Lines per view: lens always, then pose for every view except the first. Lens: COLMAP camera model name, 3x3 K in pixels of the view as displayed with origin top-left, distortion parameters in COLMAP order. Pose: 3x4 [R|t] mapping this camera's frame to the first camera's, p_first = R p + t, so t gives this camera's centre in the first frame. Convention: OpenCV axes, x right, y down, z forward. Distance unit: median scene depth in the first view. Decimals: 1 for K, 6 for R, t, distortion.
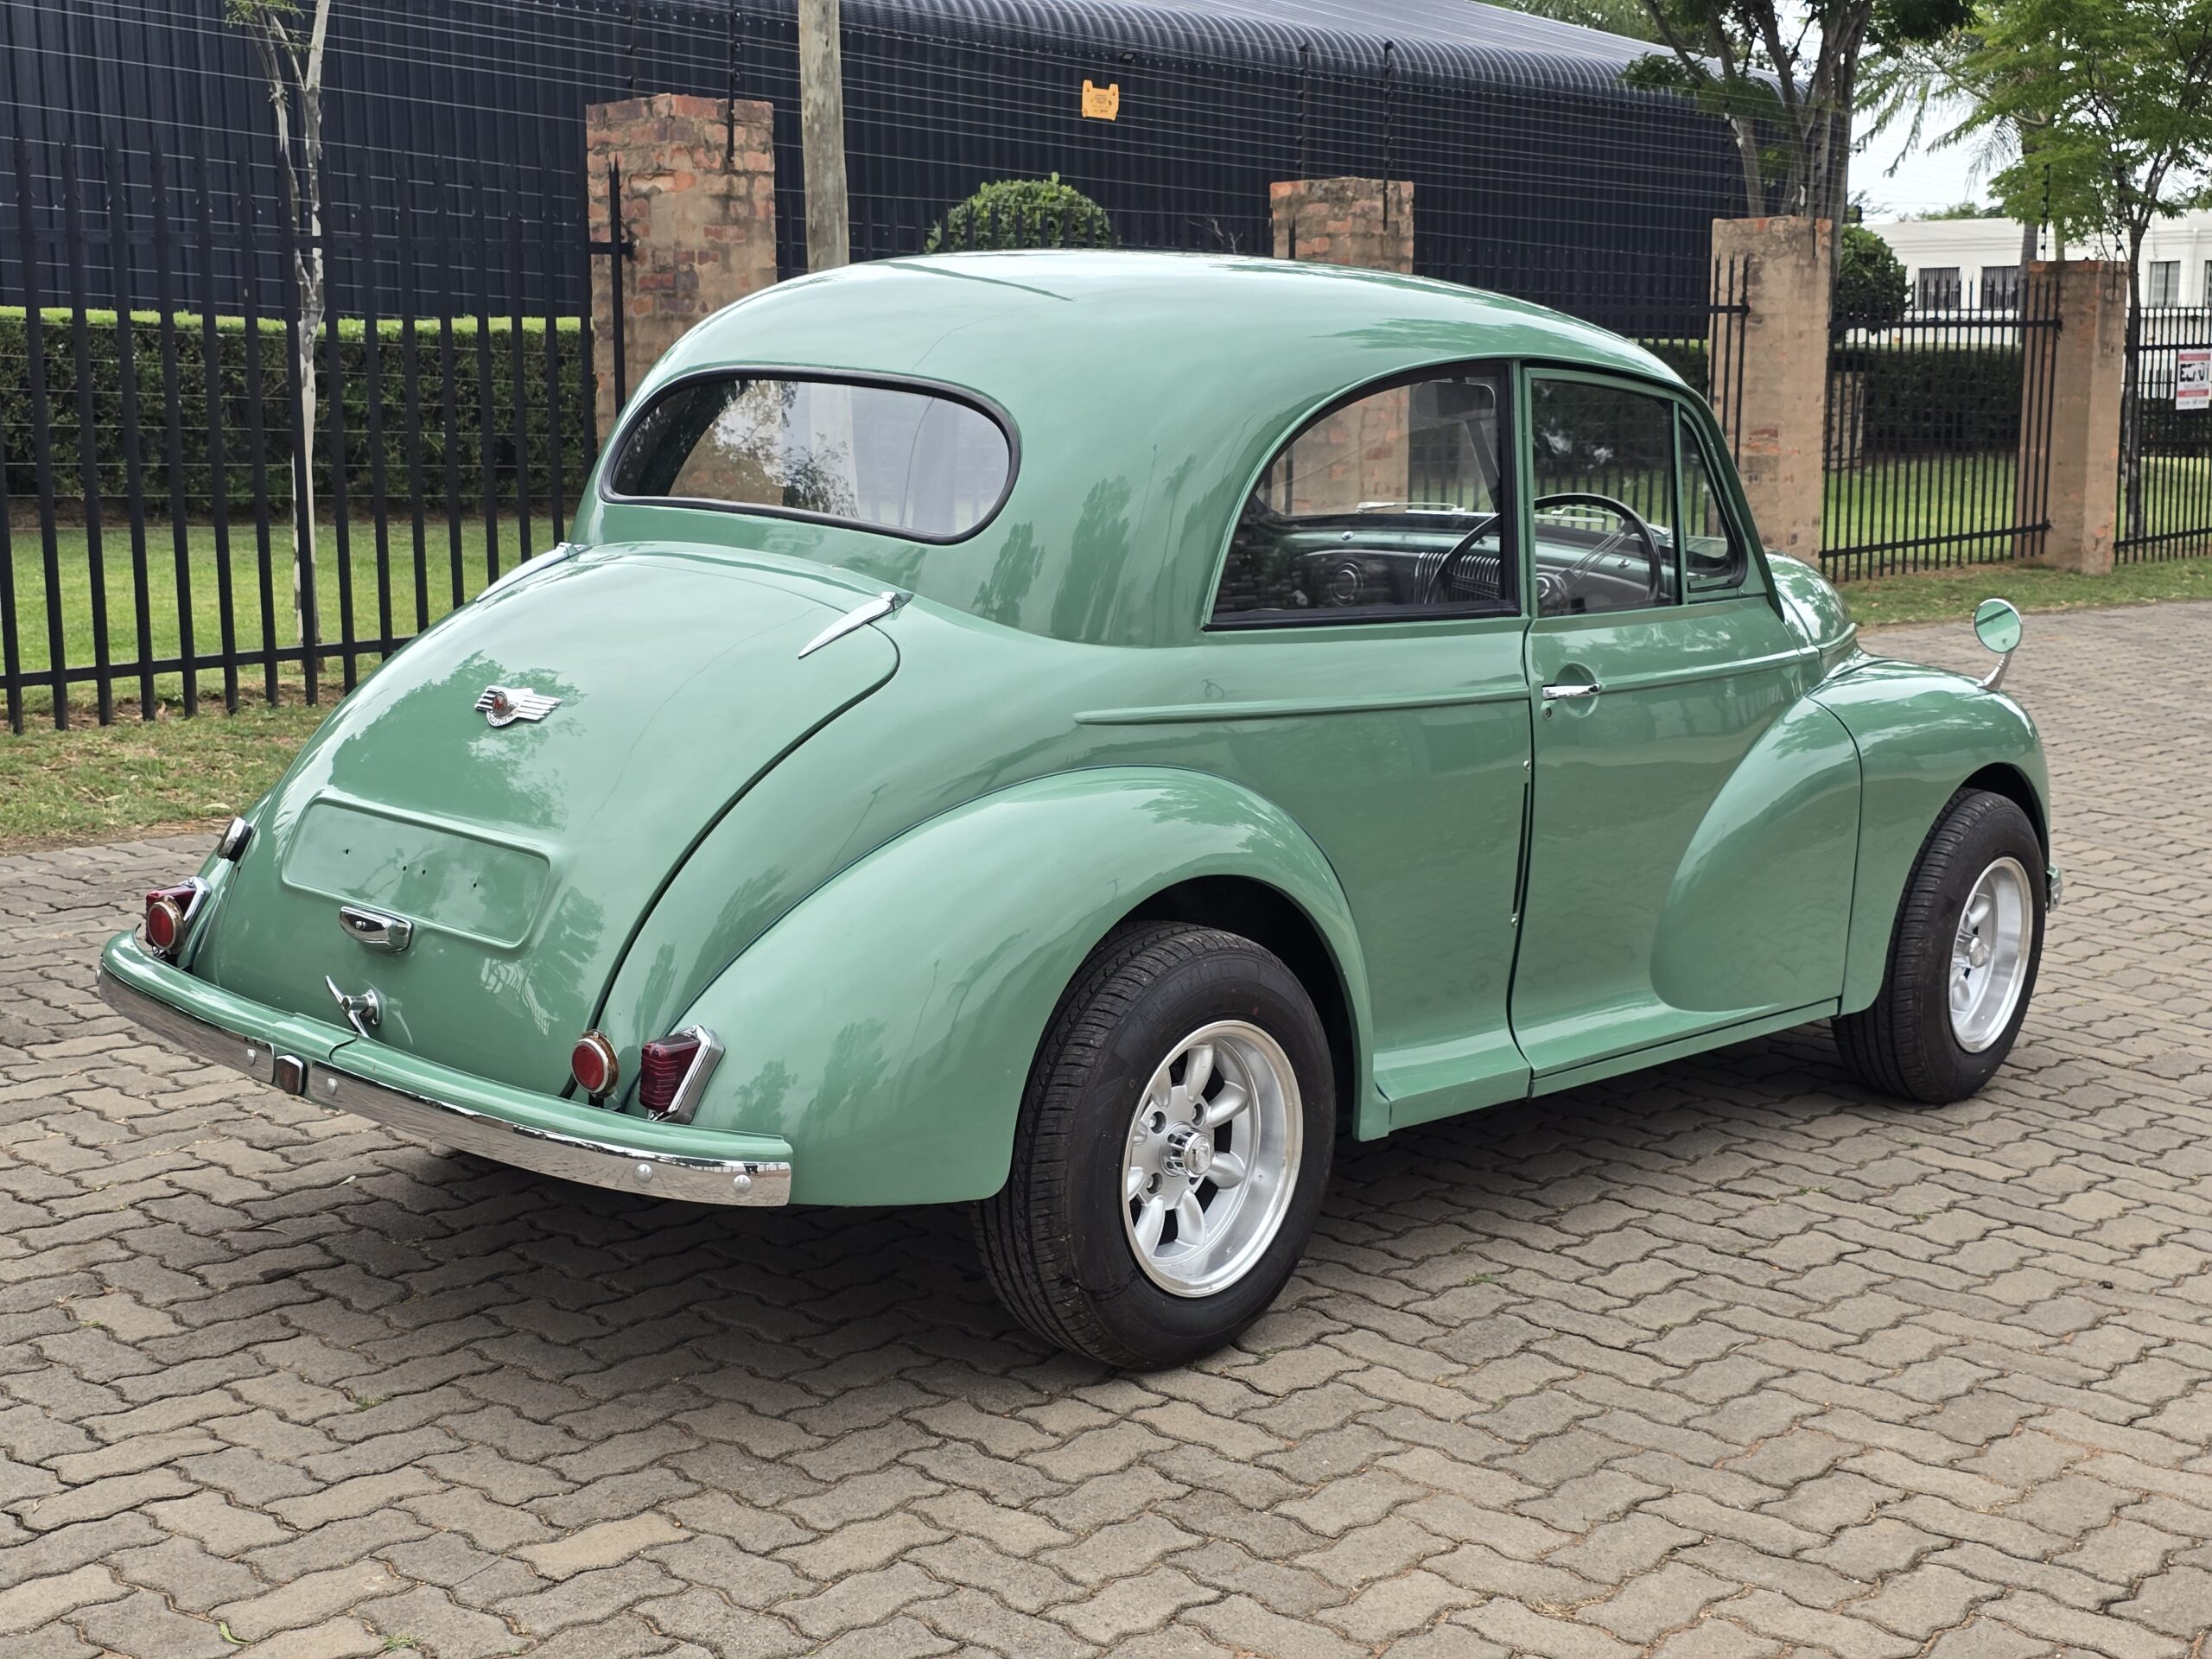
lens RADIAL K [[3007.9, 0, 1114.6], [0, 3007.9, 825.2], [0, 0, 1]] dist [0.176052, -0.470182]
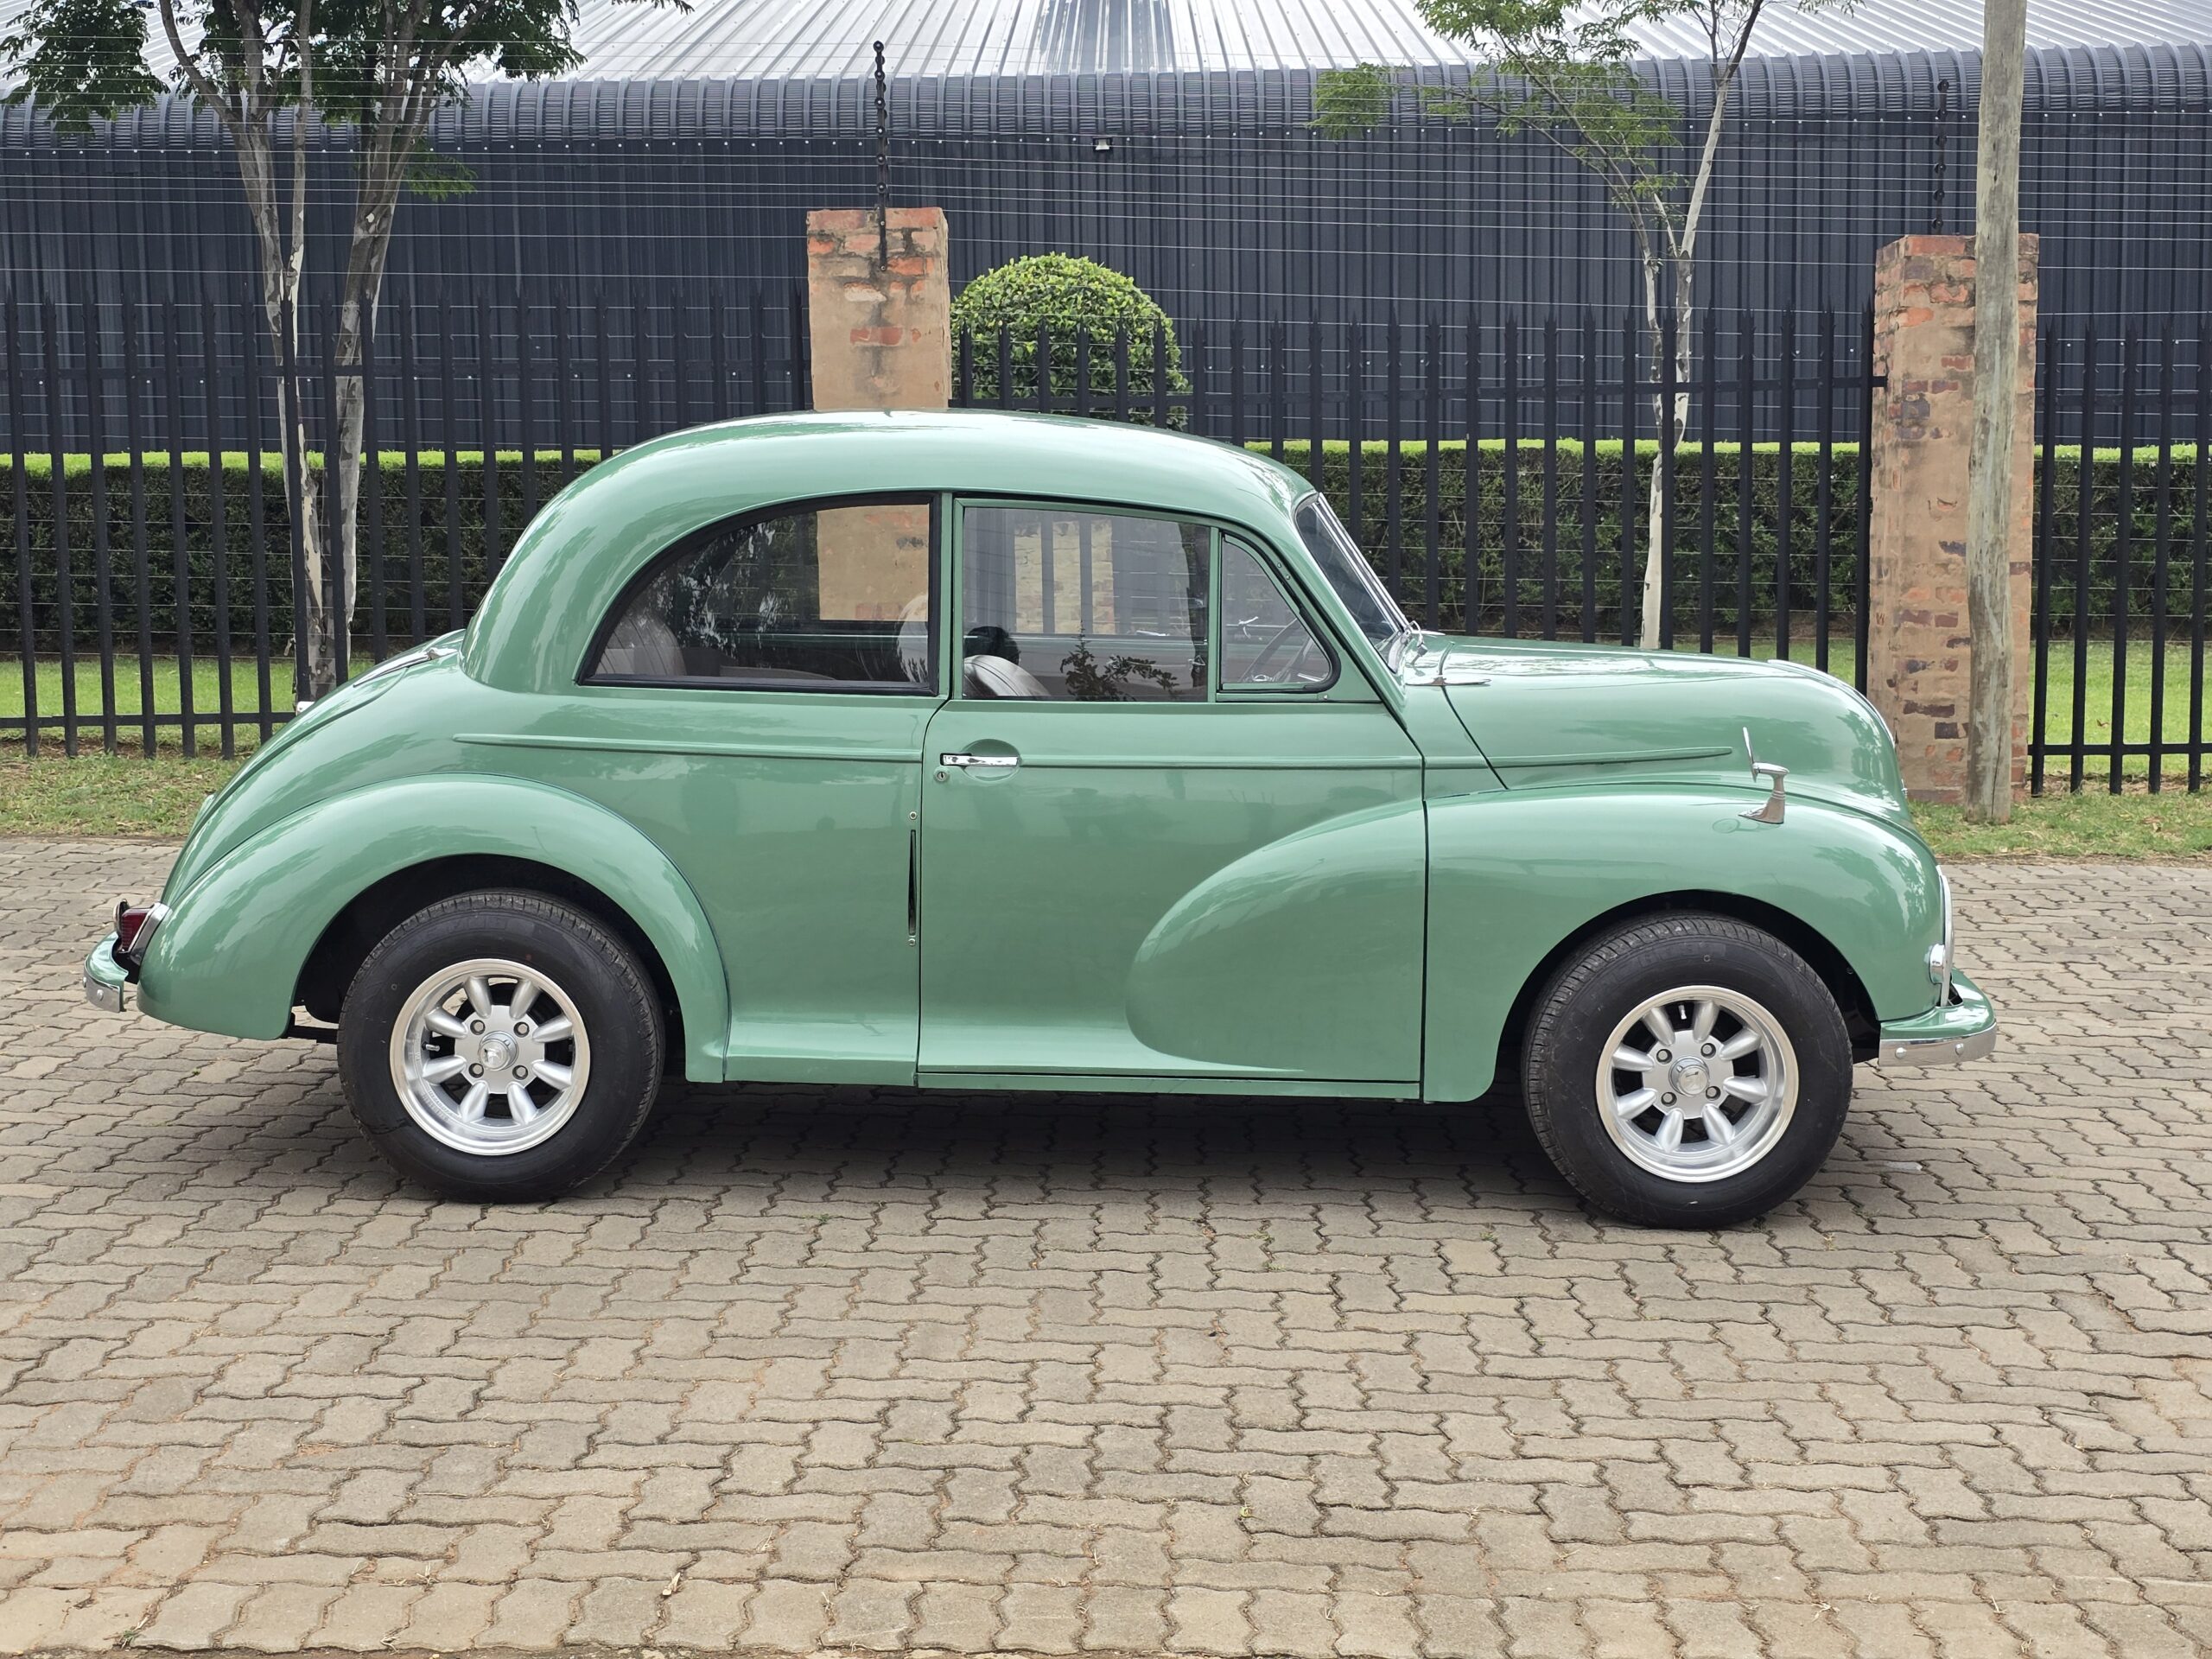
lens RADIAL K [[3007.9, 0, 1114.6], [0, 3007.9, 825.2], [0, 0, 1]] dist [0.176052, -0.470182]
pose [[0.643997, 0.079625, -0.760873, 1.012504], [-0.109967, 0.993875, 0.010933, -0.034782], [0.757083, 0.076630, 0.648809, 0.233709]]
